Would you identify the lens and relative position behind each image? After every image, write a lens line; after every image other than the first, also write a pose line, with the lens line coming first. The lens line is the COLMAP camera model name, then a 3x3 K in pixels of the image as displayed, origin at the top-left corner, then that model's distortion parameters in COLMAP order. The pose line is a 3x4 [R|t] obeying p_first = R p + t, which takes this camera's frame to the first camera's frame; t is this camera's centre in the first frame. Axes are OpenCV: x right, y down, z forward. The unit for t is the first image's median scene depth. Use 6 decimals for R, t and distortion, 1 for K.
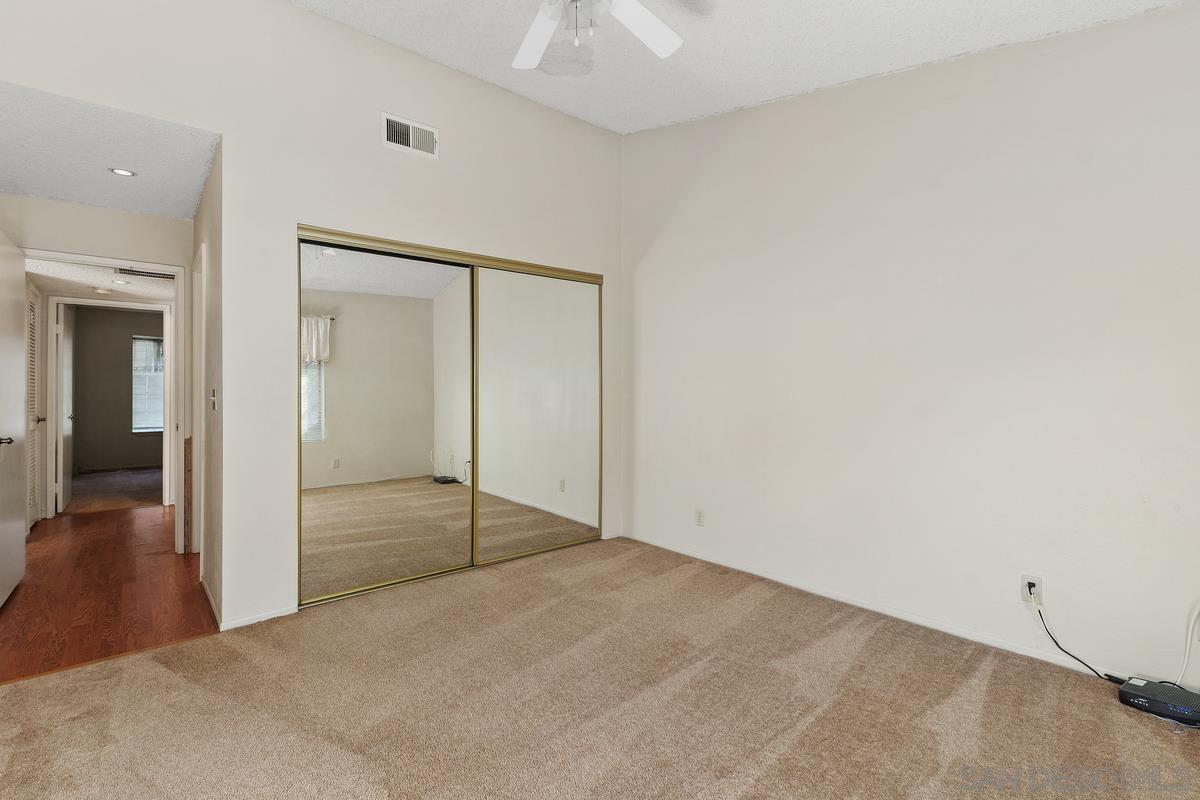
lens RADIAL K [[543.0, 0, 597.8], [0, 543.0, 395.8], [0, 0, 1]] dist [0.004103, -0.000038]
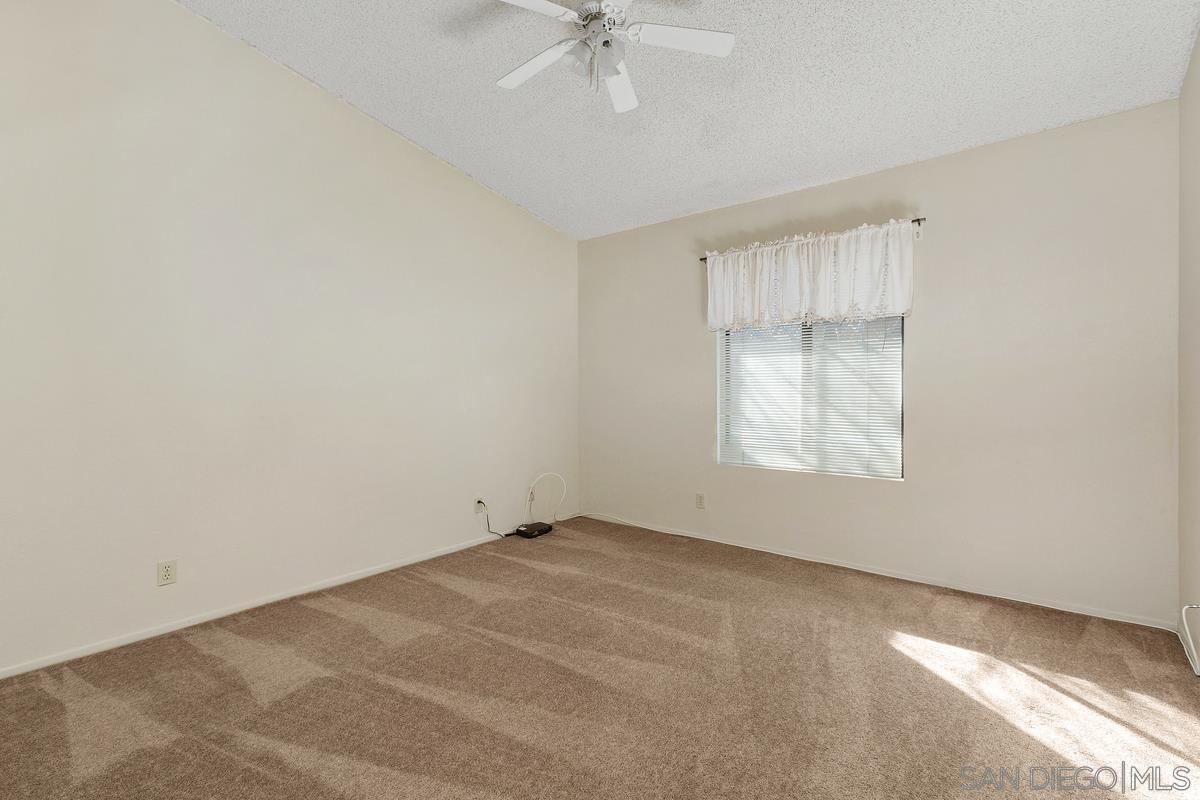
lens RADIAL K [[543.0, 0, 599.1], [0, 543.0, 395.3], [0, 0, 1]] dist [0.004103, -0.000038]
pose [[-0.187655, -0.011099, 0.982172, -0.827113], [0.002641, 0.999927, 0.011804, -0.014714], [-0.982231, 0.004809, -0.187612, 0.804148]]
